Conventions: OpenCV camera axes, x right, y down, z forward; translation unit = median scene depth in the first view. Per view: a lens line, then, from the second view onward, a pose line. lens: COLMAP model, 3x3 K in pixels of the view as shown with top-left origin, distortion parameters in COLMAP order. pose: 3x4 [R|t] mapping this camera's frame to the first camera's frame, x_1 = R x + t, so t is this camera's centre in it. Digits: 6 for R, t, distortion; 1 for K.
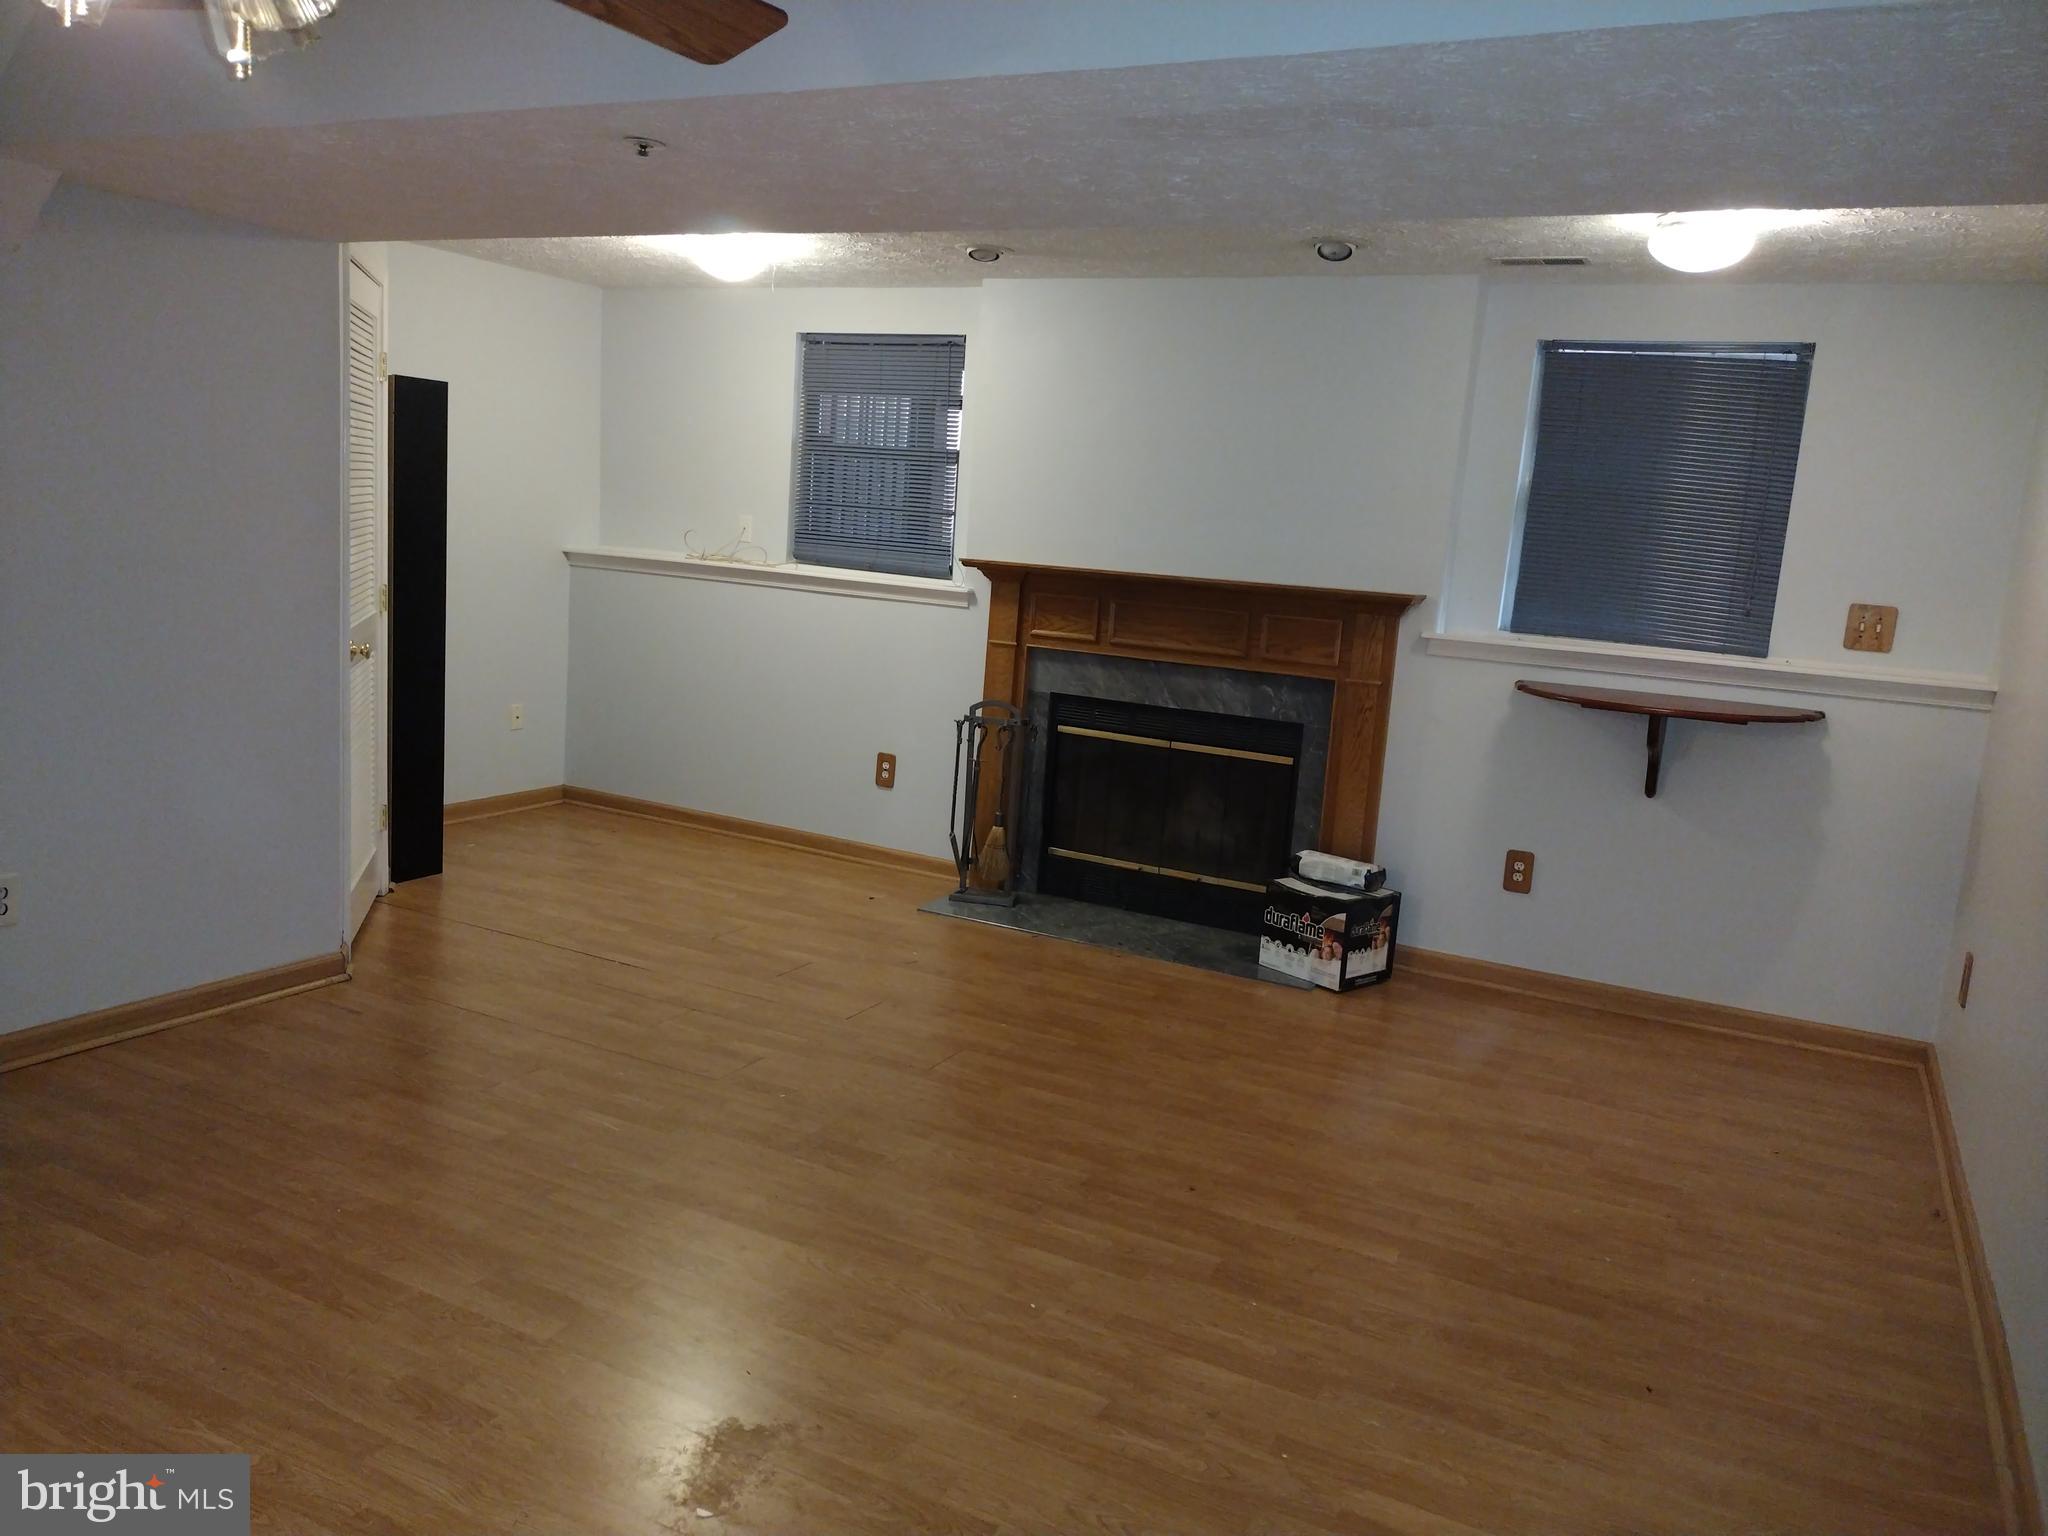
lens RADIAL K [[1543.5, 0, 1015.3], [0, 1543.5, 765.2], [0, 0, 1]] dist [0.063436, -0.072643]
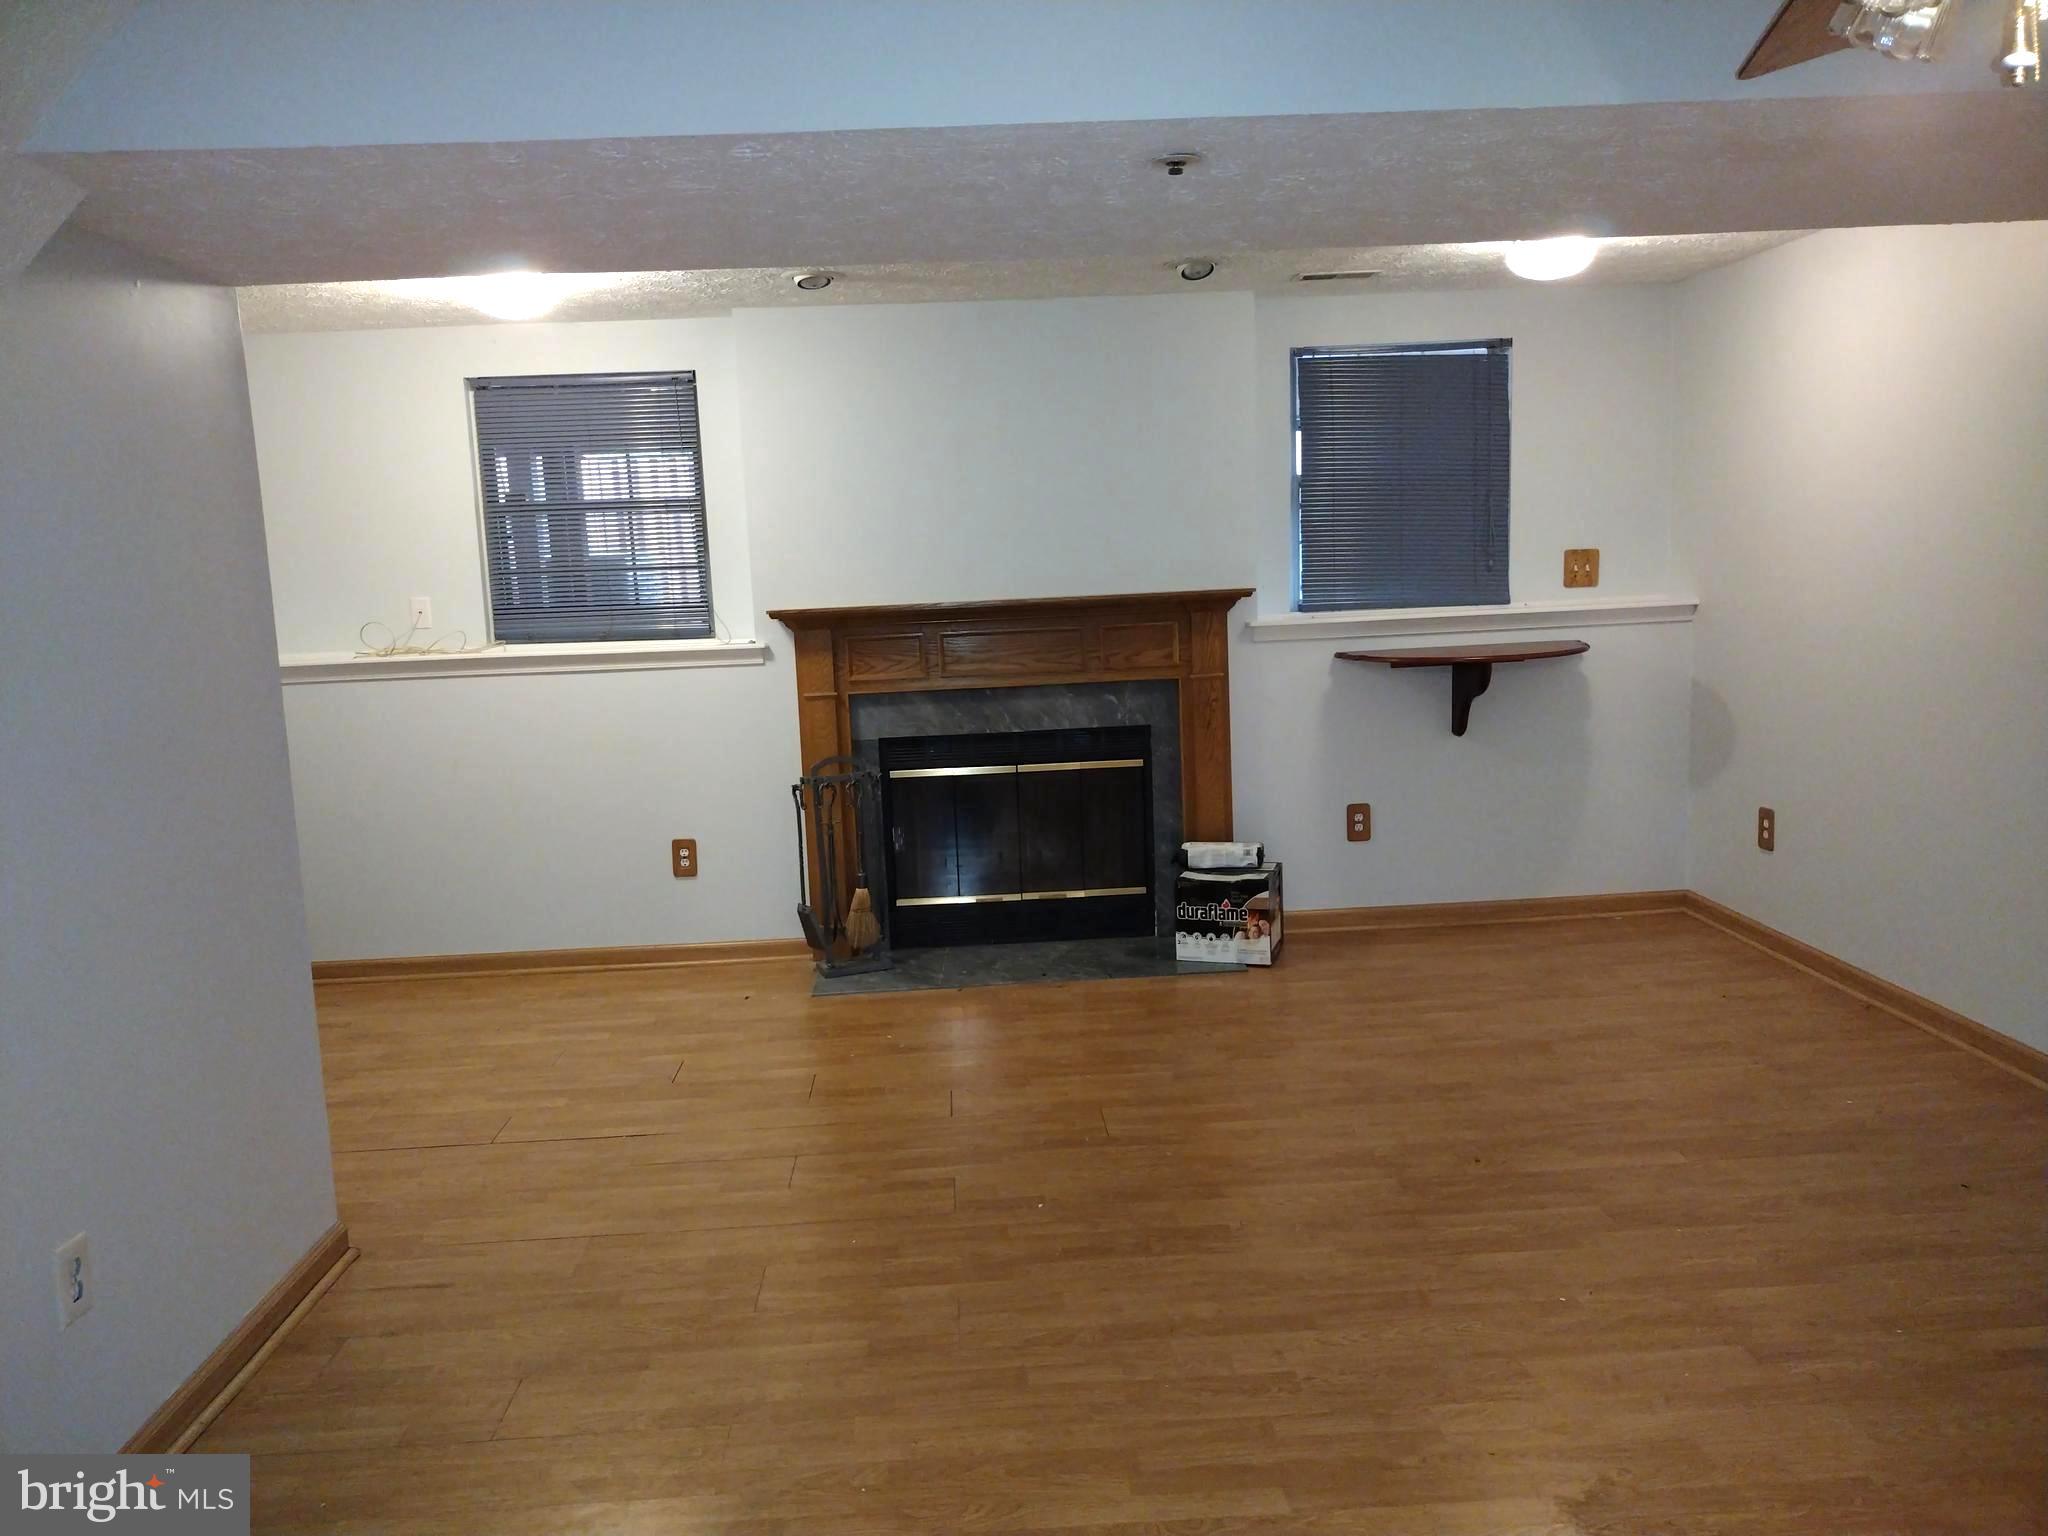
lens RADIAL K [[1543.5, 0, 1020.8], [0, 1543.5, 762.1], [0, 0, 1]] dist [0.063436, -0.072643]
pose [[0.855930, -0.175315, 0.486465, -0.412952], [0.182528, 0.982647, 0.032976, -0.054392], [-0.483804, 0.060569, 0.873078, 0.147081]]
